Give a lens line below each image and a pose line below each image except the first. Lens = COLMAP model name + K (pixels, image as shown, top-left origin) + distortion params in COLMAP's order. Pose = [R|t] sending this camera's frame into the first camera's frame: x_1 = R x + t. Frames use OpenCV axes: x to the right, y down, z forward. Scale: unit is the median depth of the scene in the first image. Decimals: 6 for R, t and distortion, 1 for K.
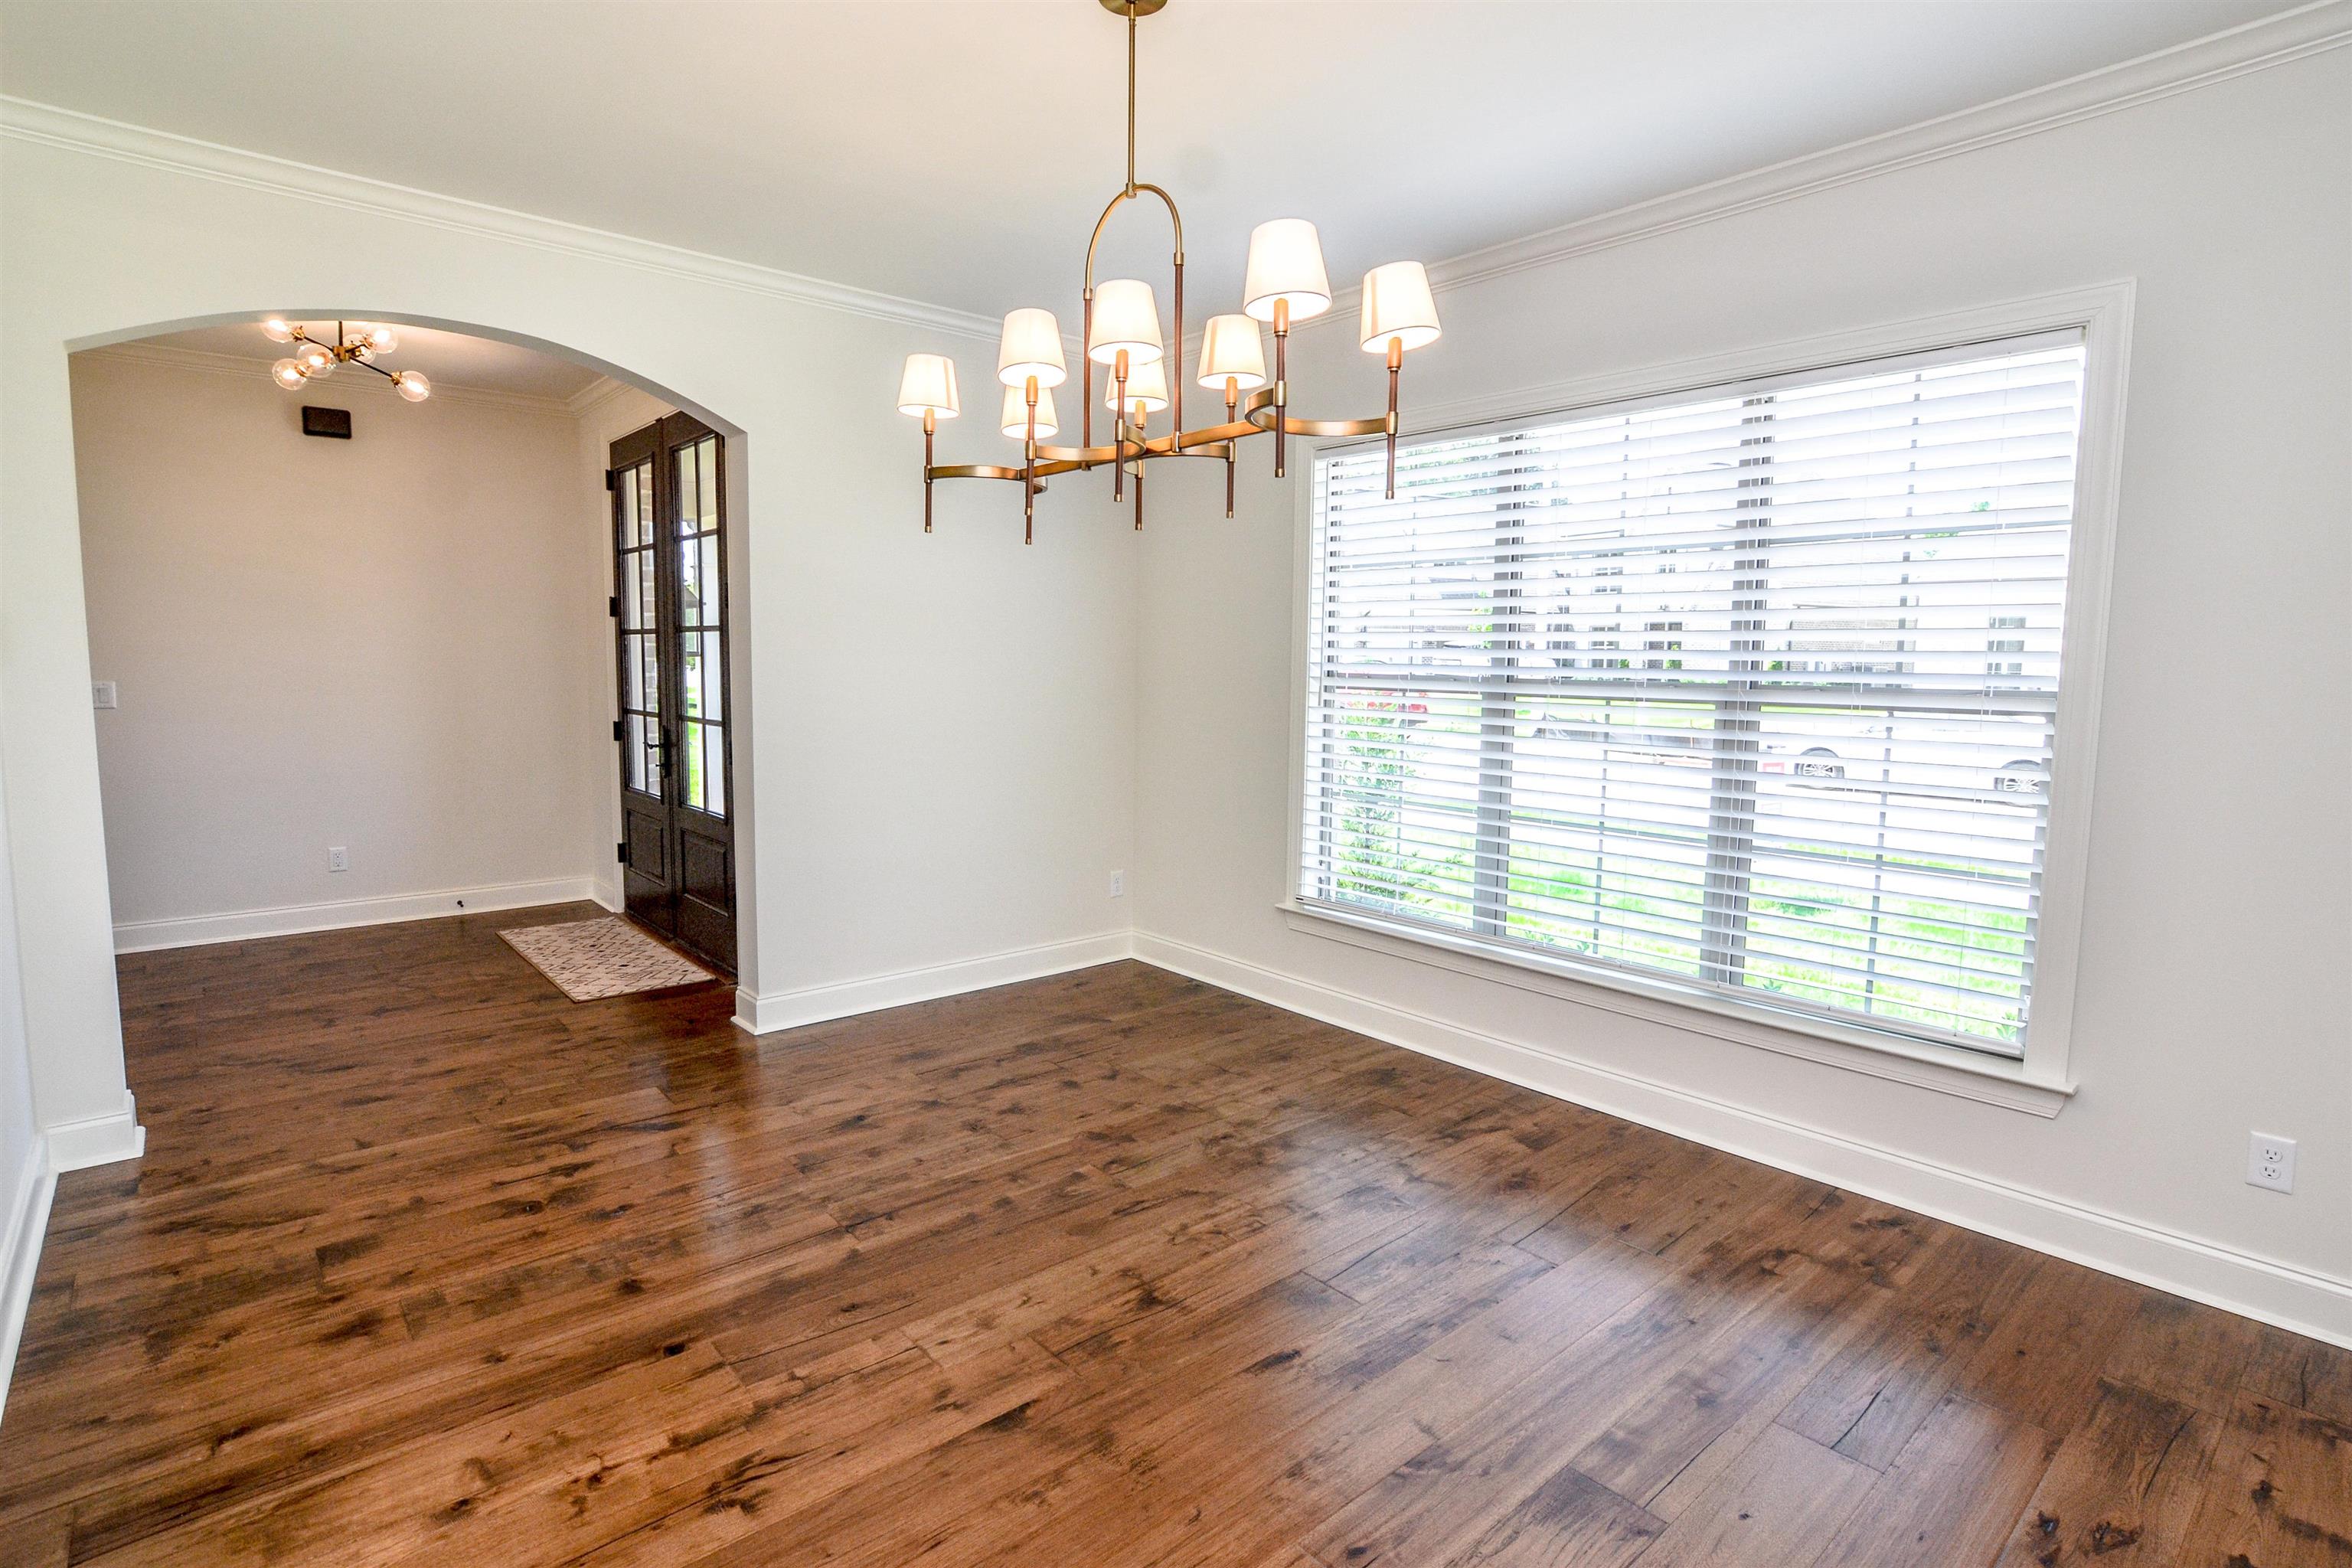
lens RADIAL K [[1161.6, 0, 1165.6], [0, 1161.6, 773.9], [0, 0, 1]] dist [-0.033897, 0.010293]
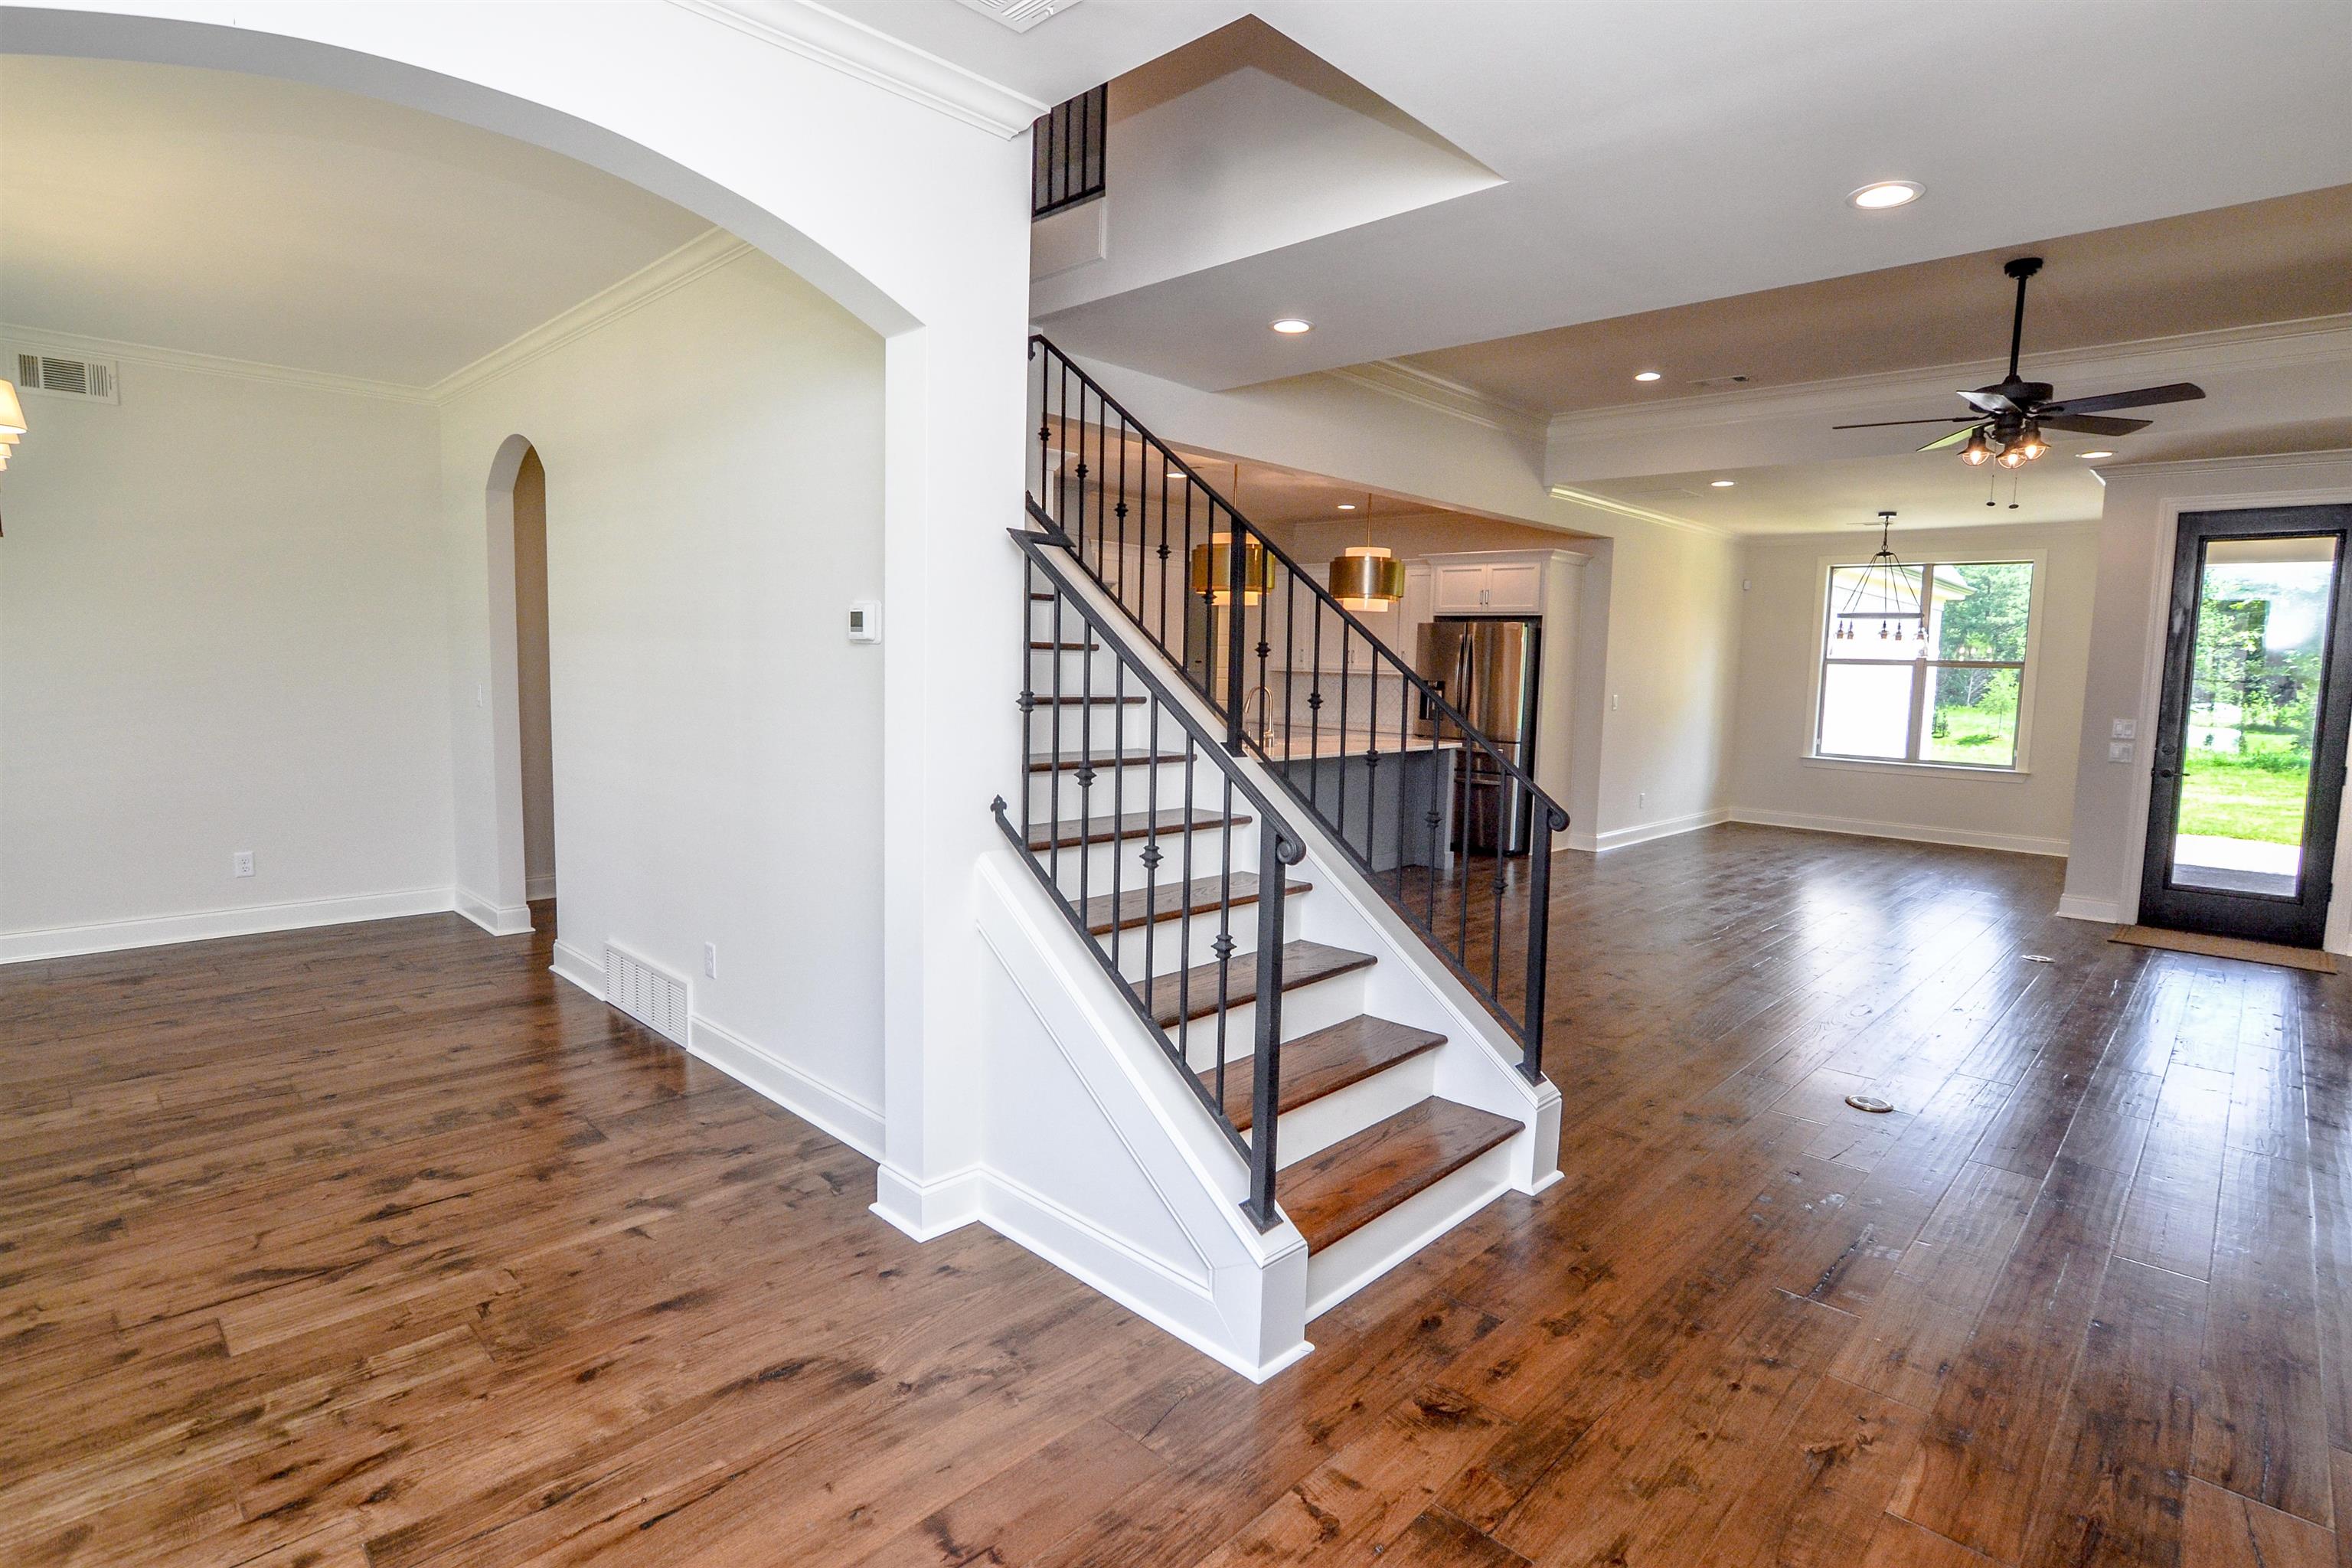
lens RADIAL K [[1161.6, 0, 1165.6], [0, 1161.6, 773.9], [0, 0, 1]] dist [-0.033897, 0.010293]
pose [[-0.995349, -0.030659, -0.091321, -1.058771], [-0.048237, 0.979215, 0.197005, -0.217930], [0.083382, 0.200494, -0.976140, 1.899764]]
